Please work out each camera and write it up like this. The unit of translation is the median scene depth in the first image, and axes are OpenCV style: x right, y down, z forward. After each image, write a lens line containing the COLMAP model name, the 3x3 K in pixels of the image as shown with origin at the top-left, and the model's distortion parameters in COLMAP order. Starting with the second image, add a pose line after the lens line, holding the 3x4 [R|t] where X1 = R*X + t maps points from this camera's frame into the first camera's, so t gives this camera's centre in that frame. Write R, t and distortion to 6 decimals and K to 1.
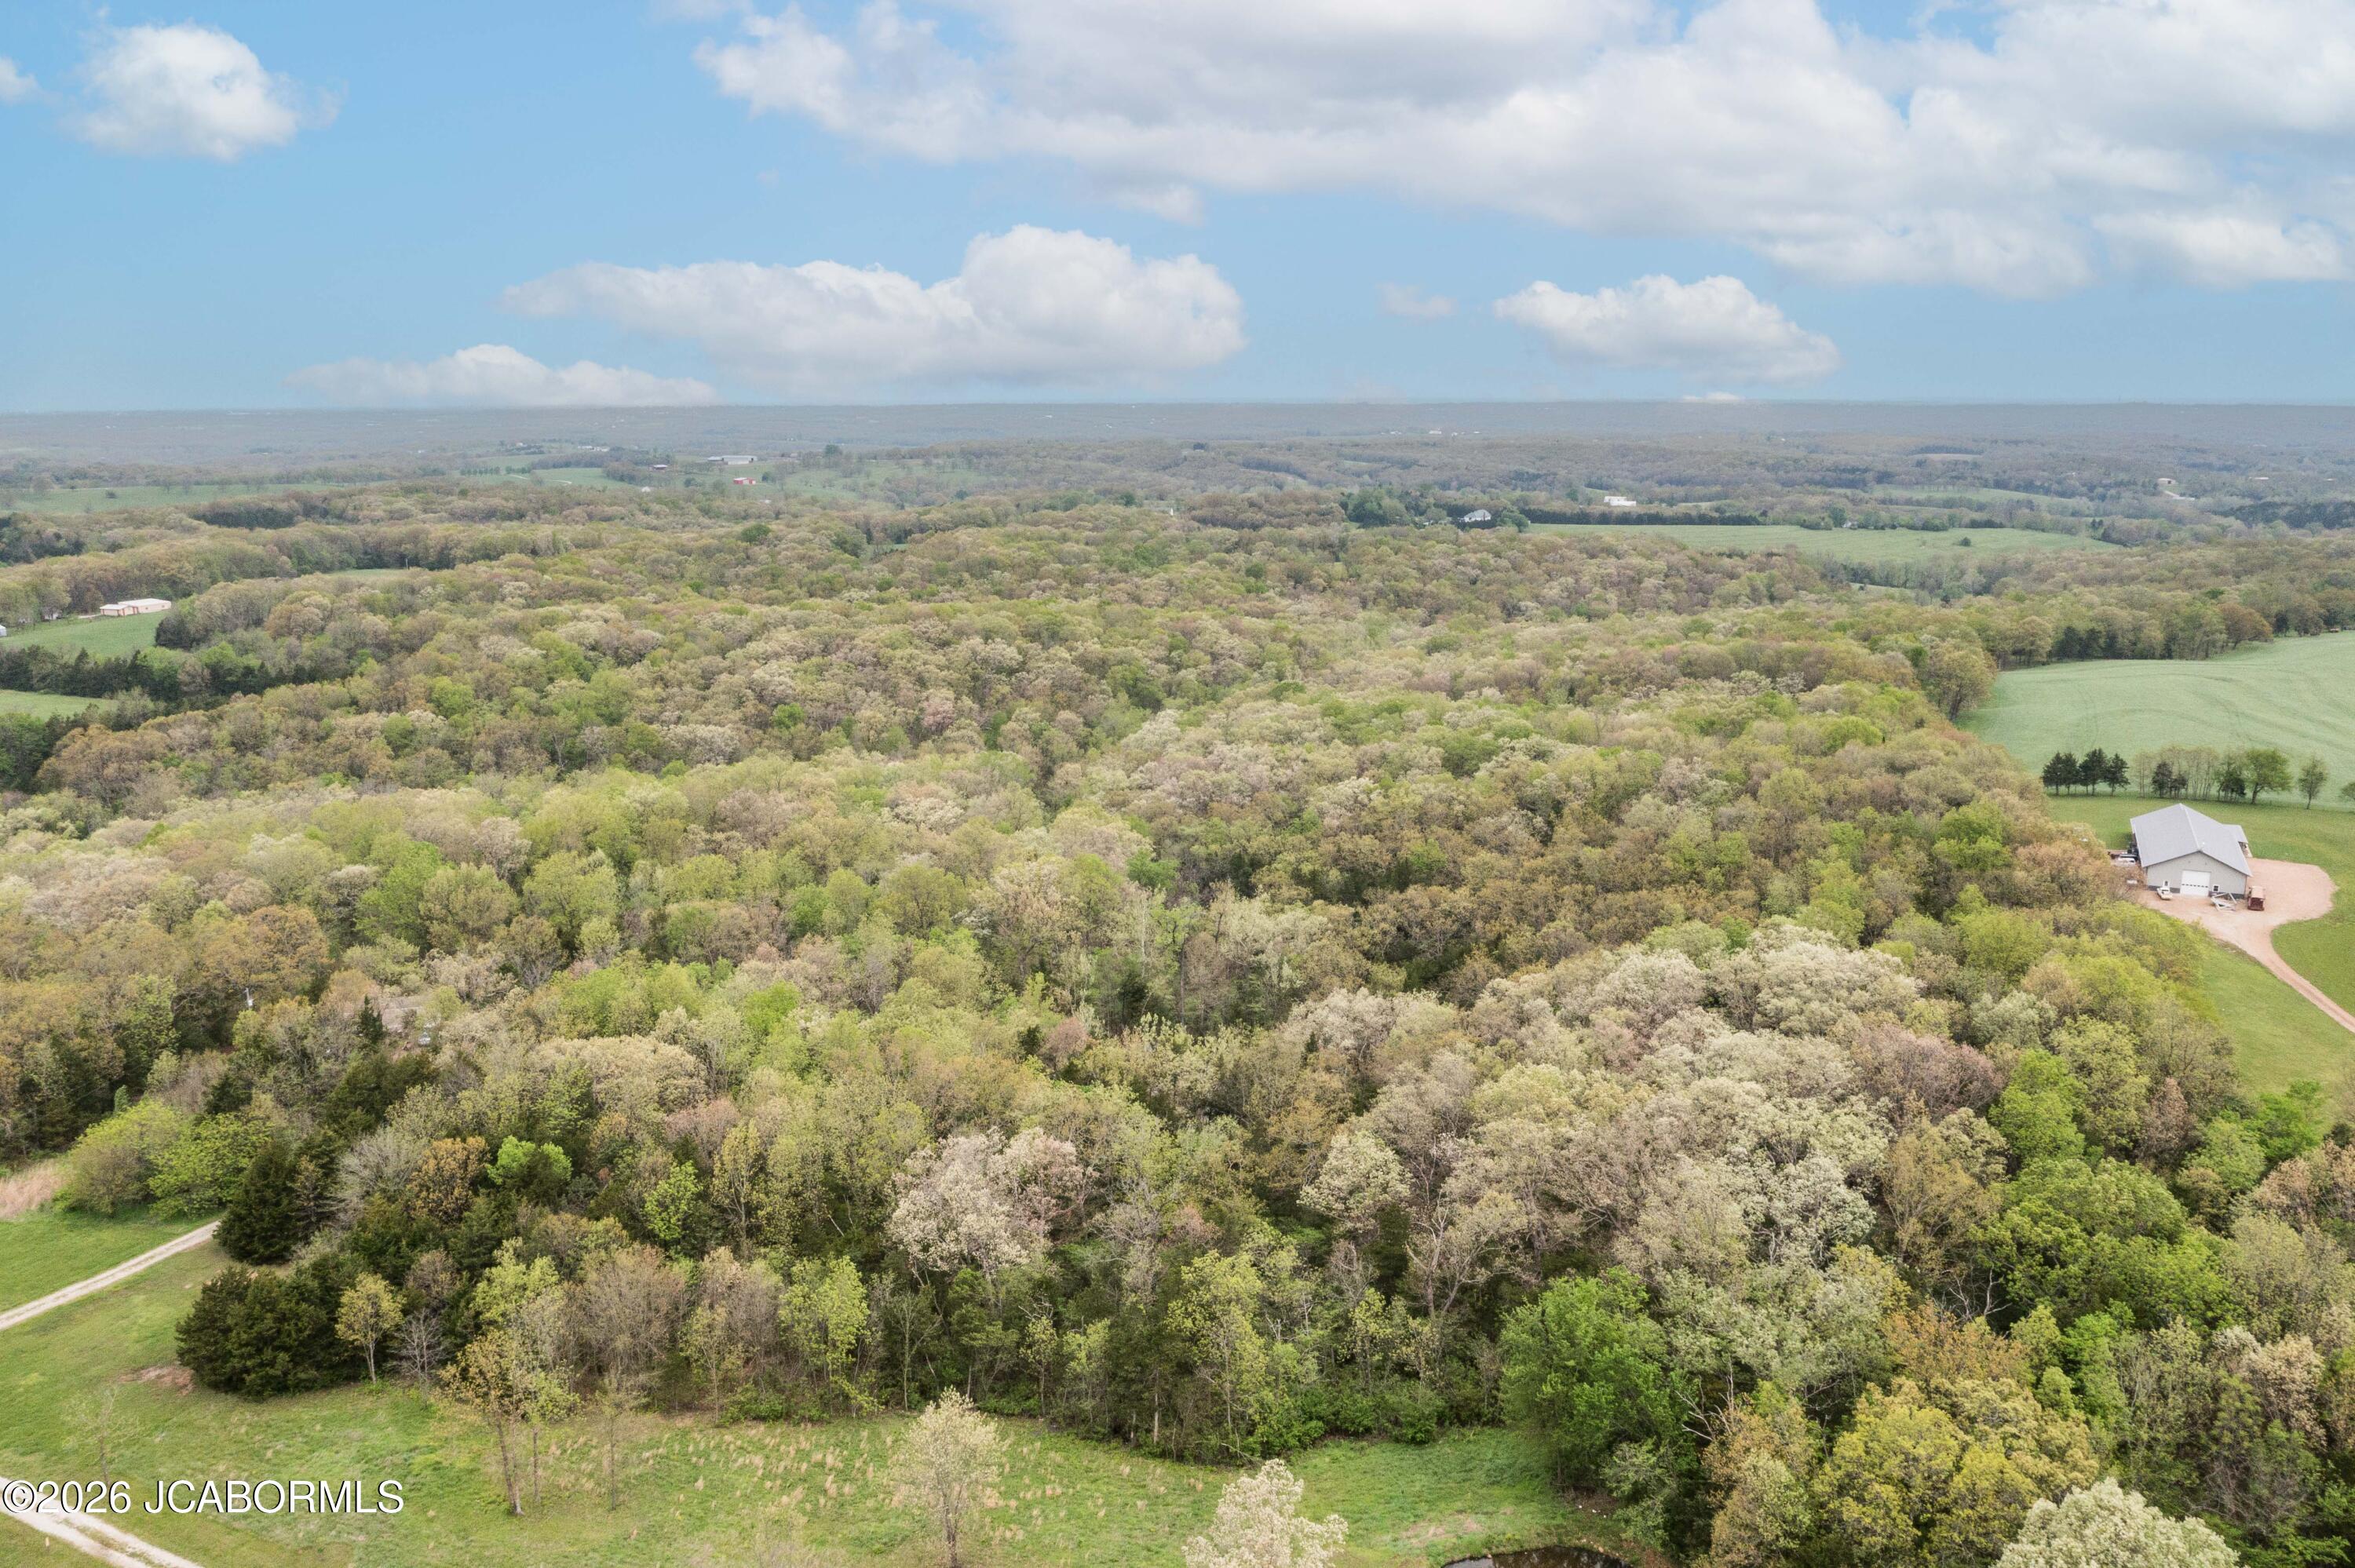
lens RADIAL K [[1832.7, 0, 1177.5], [0, 1832.7, 784.0], [0, 0, 1]] dist [-0.016602, 0.002368]
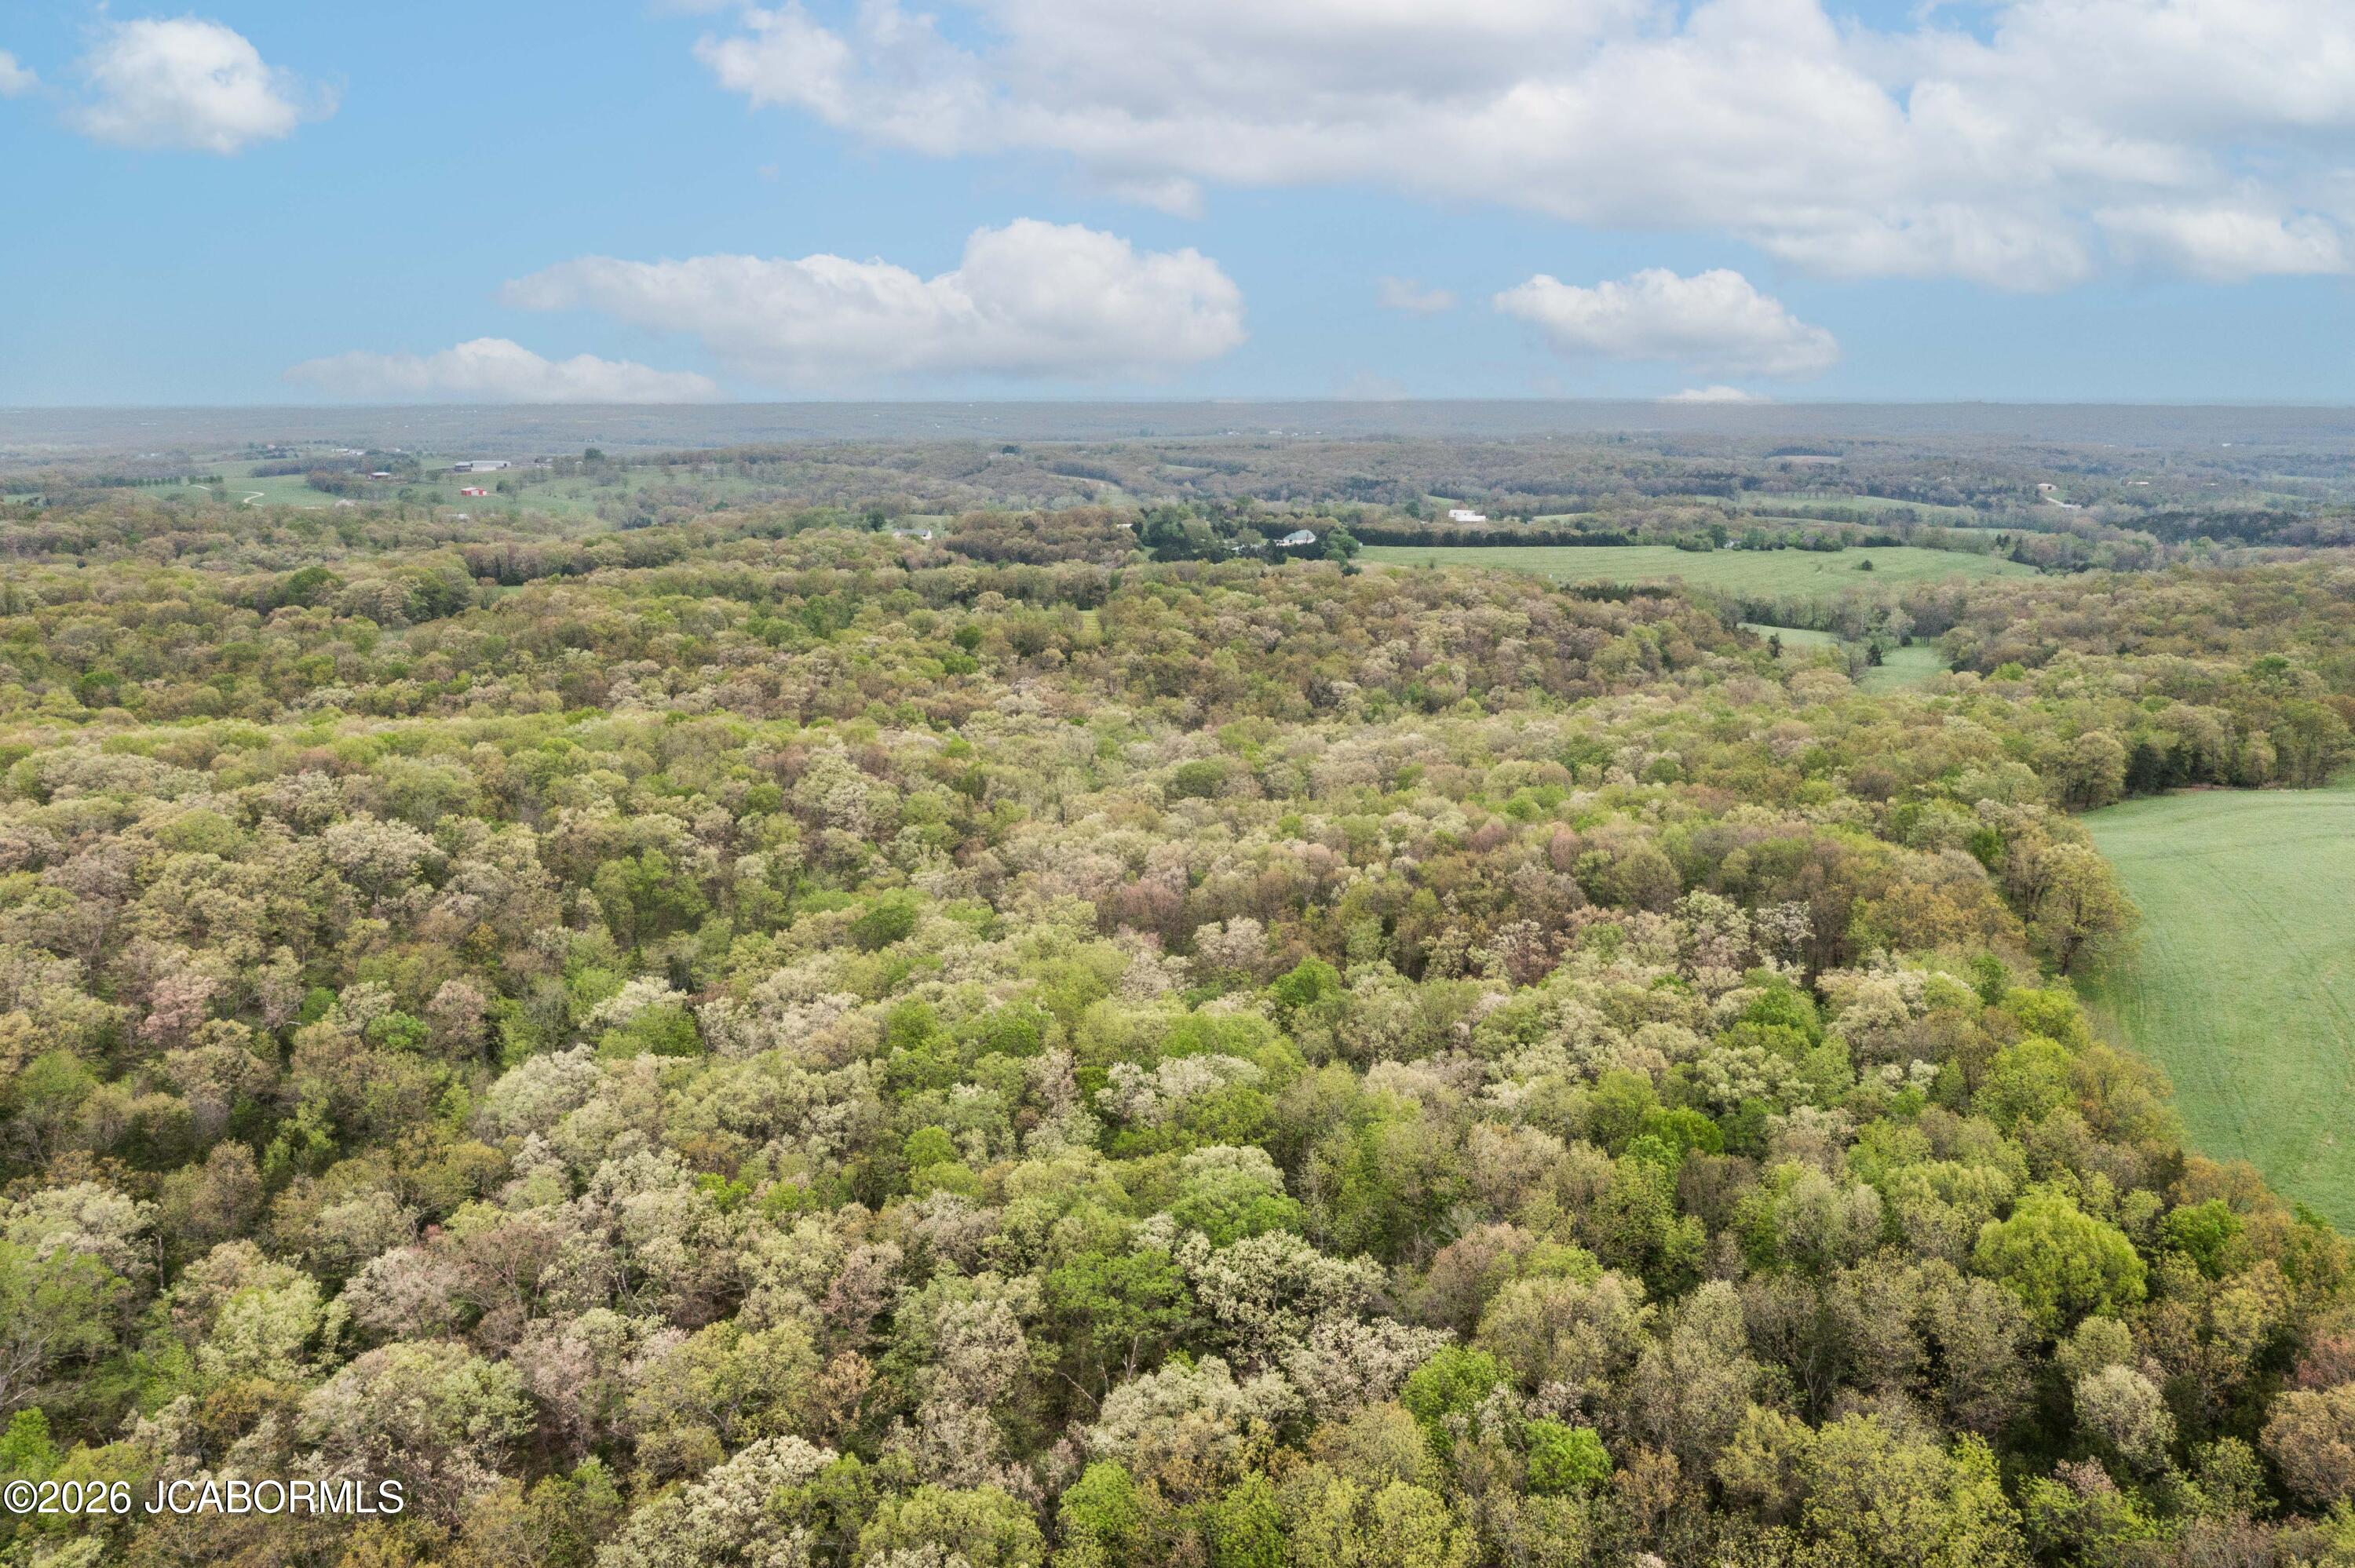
lens RADIAL K [[1832.7, 0, 1177.5], [0, 1832.7, 784.0], [0, 0, 1]] dist [-0.016602, 0.002368]
pose [[0.996822, -0.015092, 0.078213, 0.040700], [0.015018, 0.999886, 0.001528, -0.035645], [-0.078227, -0.000348, 0.996936, 0.168908]]
